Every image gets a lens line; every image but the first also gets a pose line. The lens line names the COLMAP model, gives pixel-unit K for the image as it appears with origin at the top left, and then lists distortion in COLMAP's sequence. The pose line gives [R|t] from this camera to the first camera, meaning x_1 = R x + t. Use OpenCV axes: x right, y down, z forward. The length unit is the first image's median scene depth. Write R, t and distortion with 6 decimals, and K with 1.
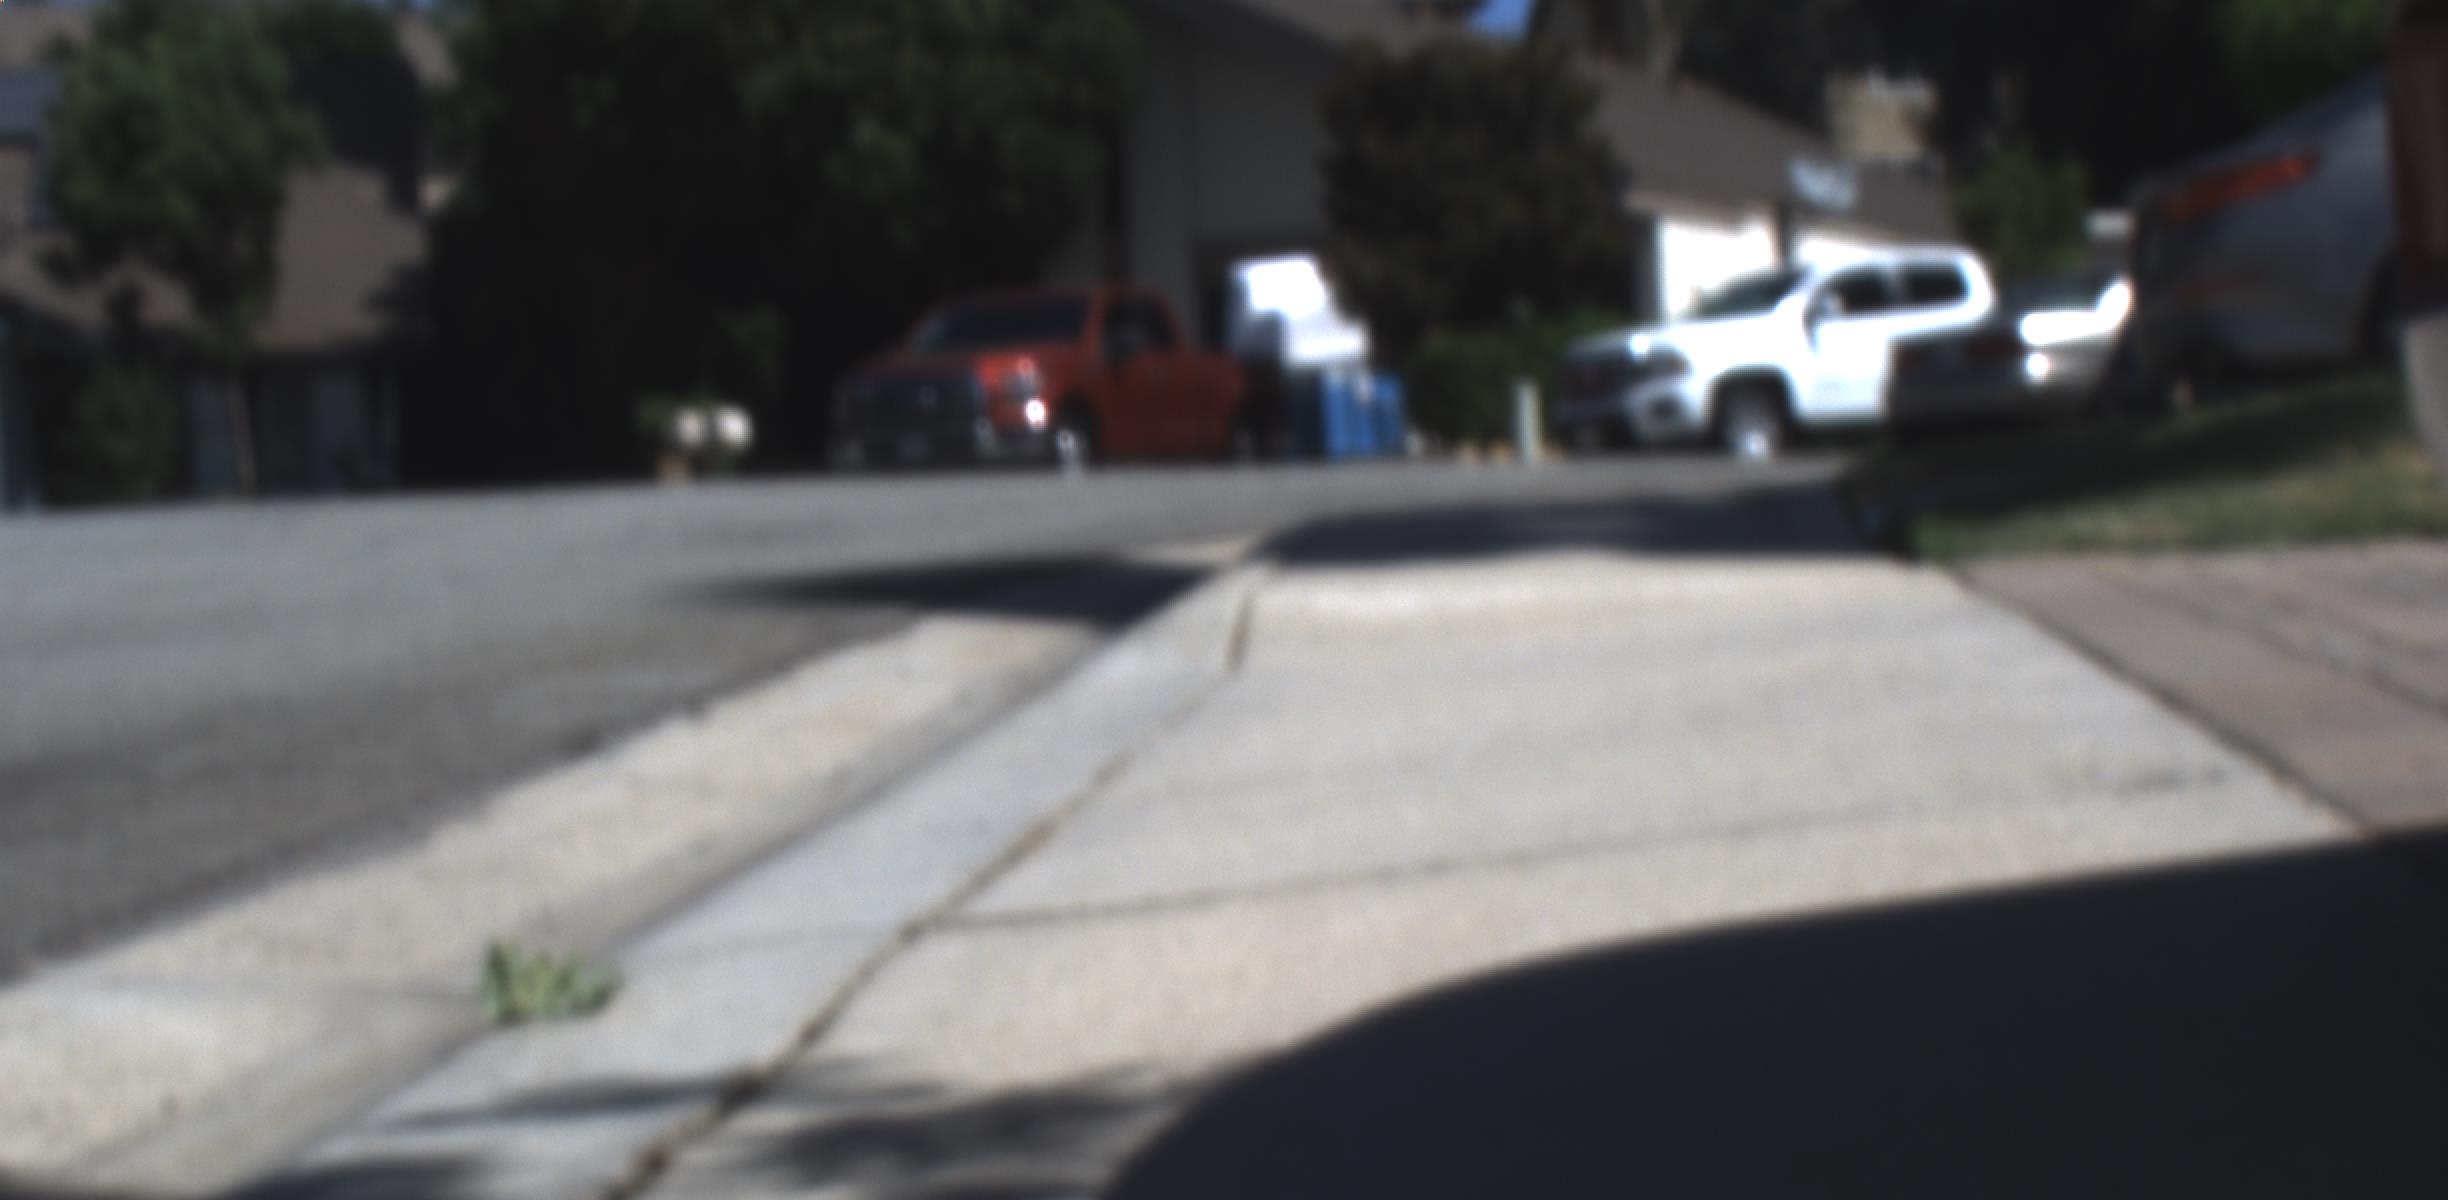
lens RADIAL K [[4749.7, 0, 1278.4], [0, 4749.7, 1015.0], [0, 0, 1]] dist [-0.178087, 0.769011]
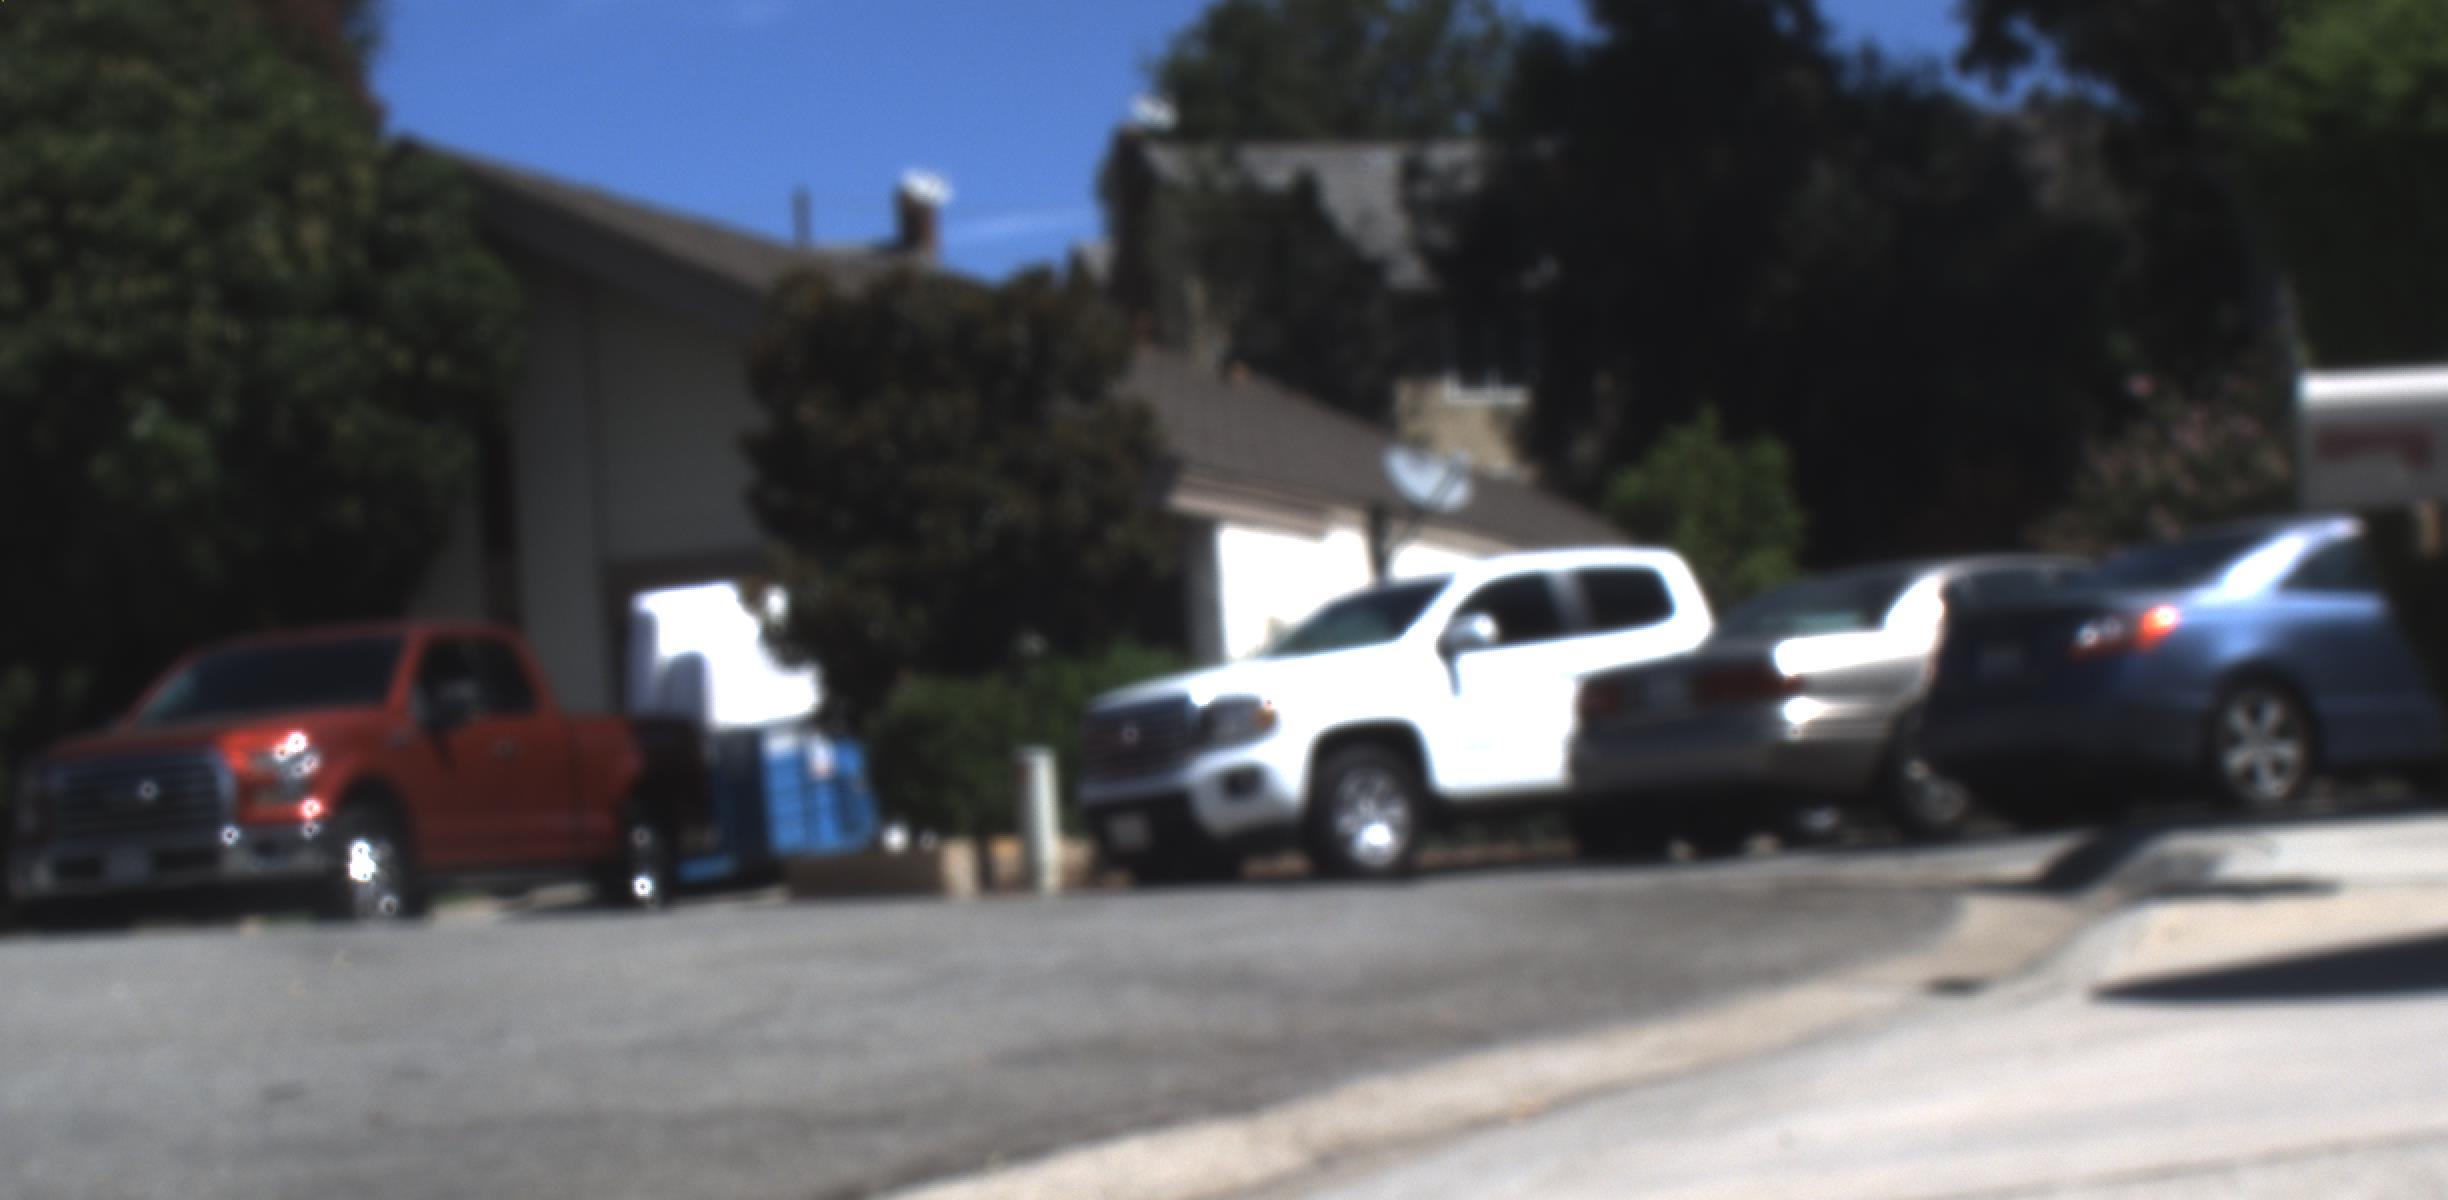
lens RADIAL K [[4749.7, 0, 1278.4], [0, 4749.7, 1015.0], [0, 0, 1]] dist [-0.178087, 0.769011]
pose [[0.995316, -0.021956, 0.094147, 0.020393], [0.028743, 0.997037, -0.071346, -0.042931], [-0.092301, 0.073718, 0.992999, 0.301215]]
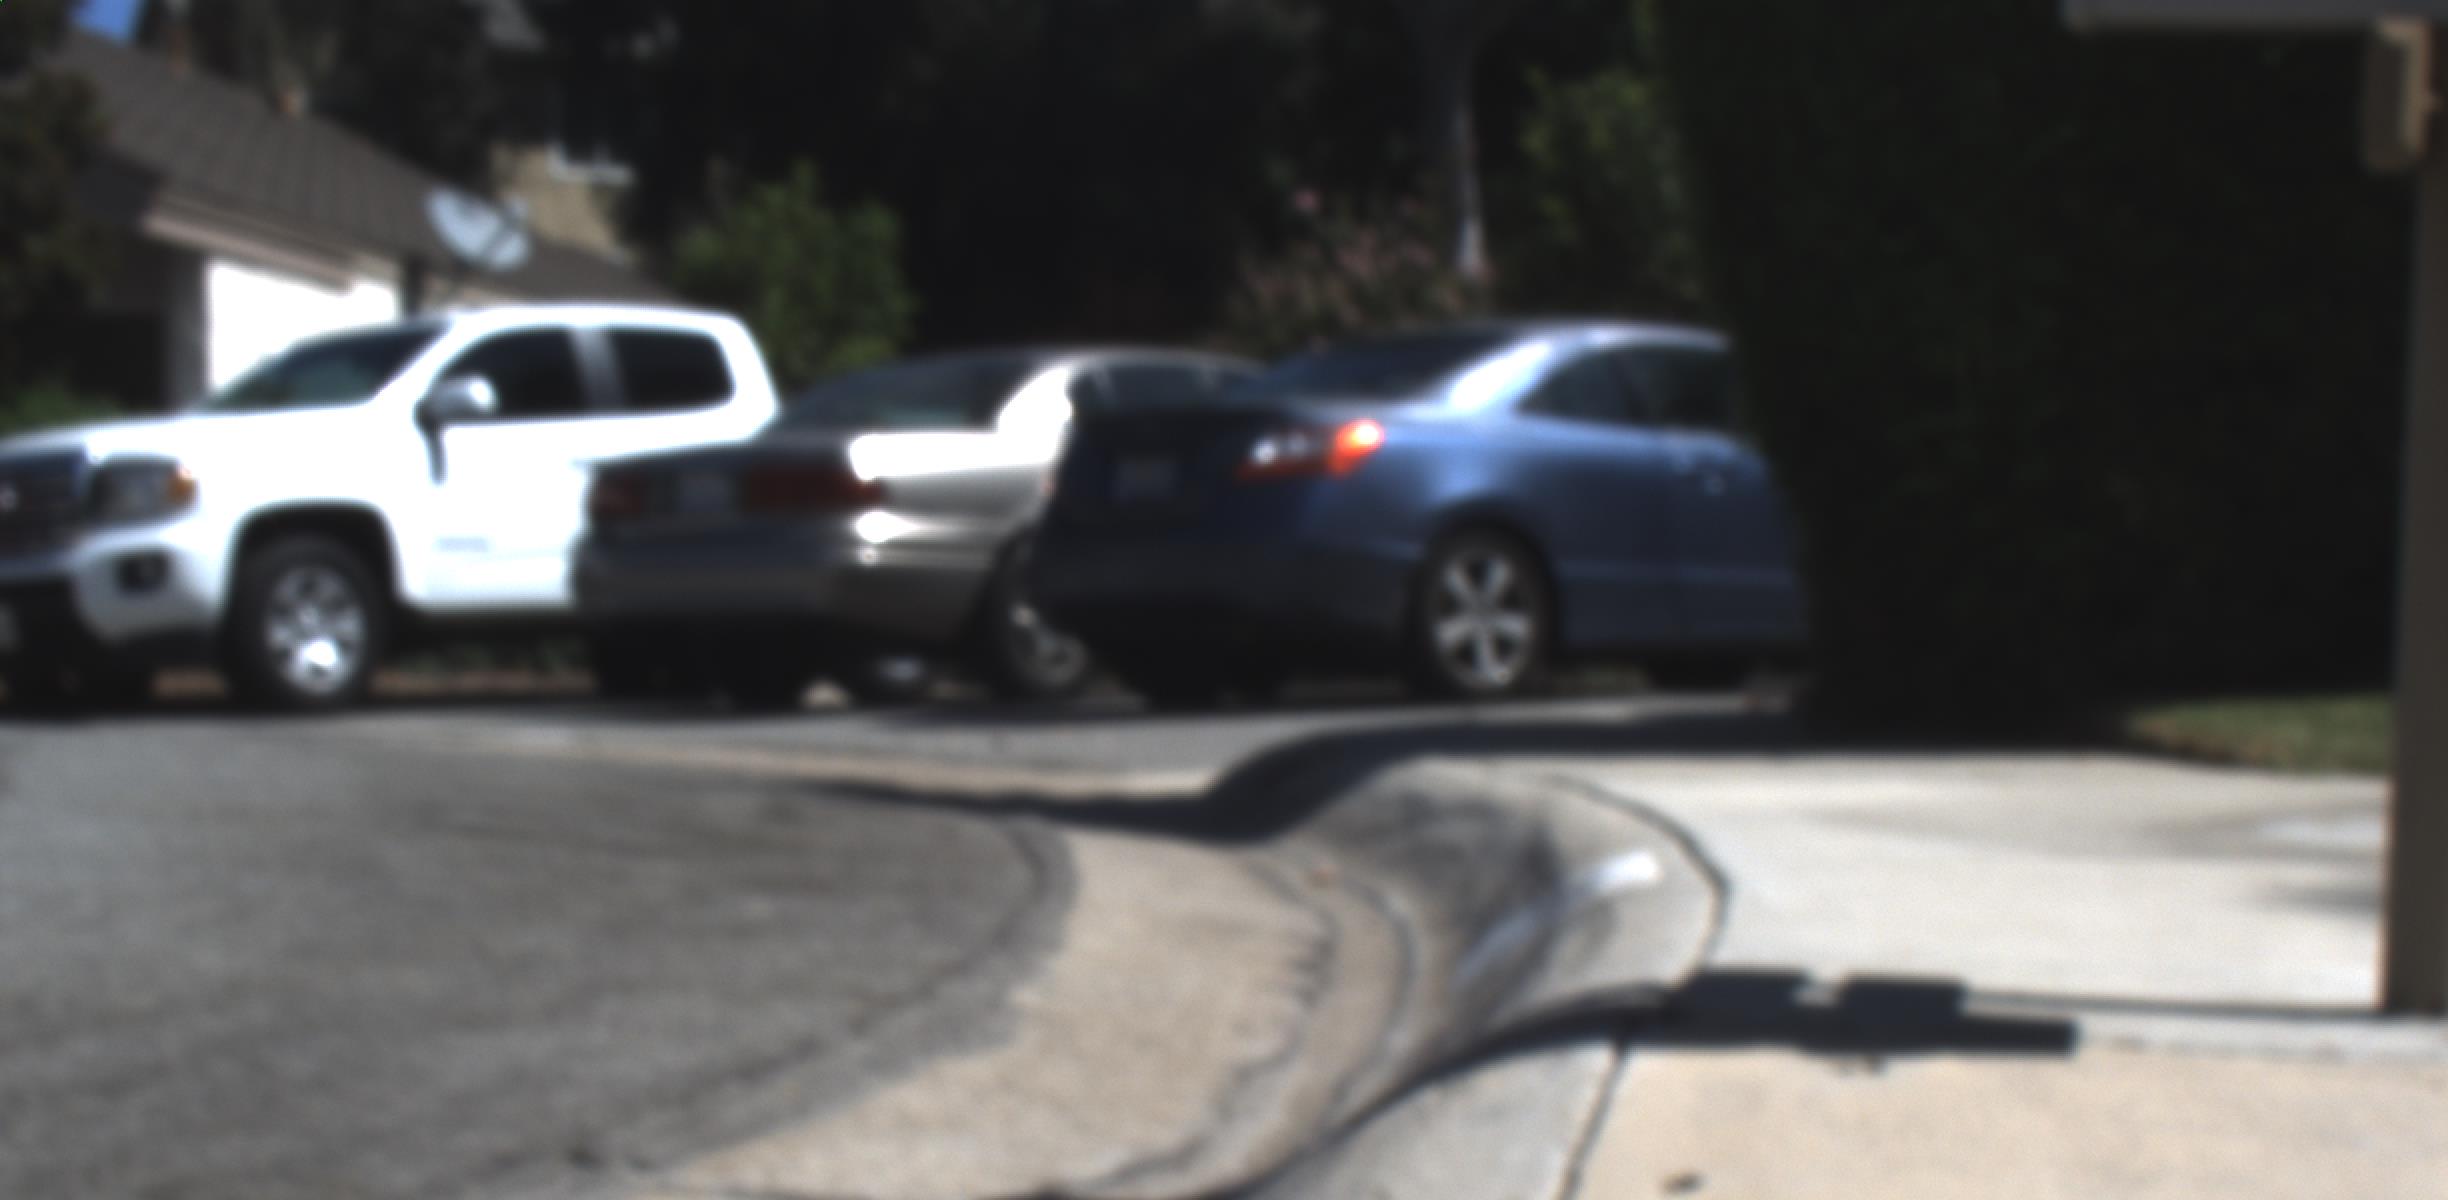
lens RADIAL K [[4749.7, 0, 1278.4], [0, 4749.7, 1015.0], [0, 0, 1]] dist [-0.178087, 0.769011]
pose [[0.959525, 0.028845, 0.280141, 0.053100], [-0.020081, 0.999217, -0.034105, -0.059993], [-0.280906, 0.027099, 0.959353, 0.436193]]
